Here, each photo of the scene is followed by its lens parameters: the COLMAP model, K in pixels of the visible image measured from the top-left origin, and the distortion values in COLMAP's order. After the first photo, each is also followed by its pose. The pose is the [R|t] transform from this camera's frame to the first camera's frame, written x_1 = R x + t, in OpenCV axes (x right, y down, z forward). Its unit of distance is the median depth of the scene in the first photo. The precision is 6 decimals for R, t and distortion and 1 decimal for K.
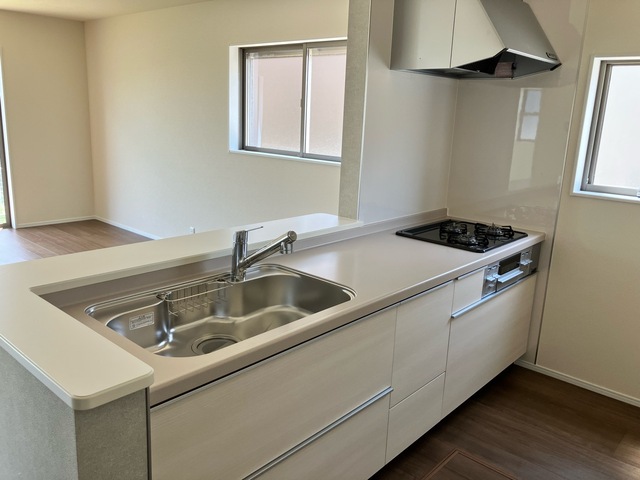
lens RADIAL K [[527.3, 0, 323.6], [0, 527.3, 238.6], [0, 0, 1]] dist [0.013651, -0.020319]
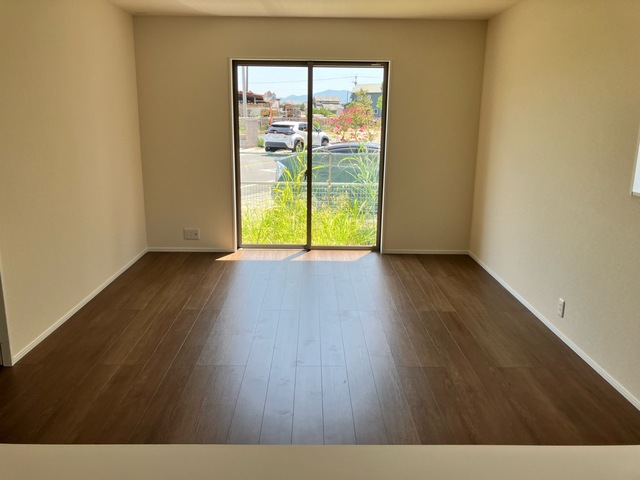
lens RADIAL K [[527.3, 0, 320.4], [0, 527.3, 235.1], [0, 0, 1]] dist [0.013651, -0.020319]
pose [[0.672457, 0.132618, -0.728158, 0.018418], [-0.155101, 0.987222, 0.036564, -0.072935], [0.723703, 0.088351, 0.684433, 0.299665]]
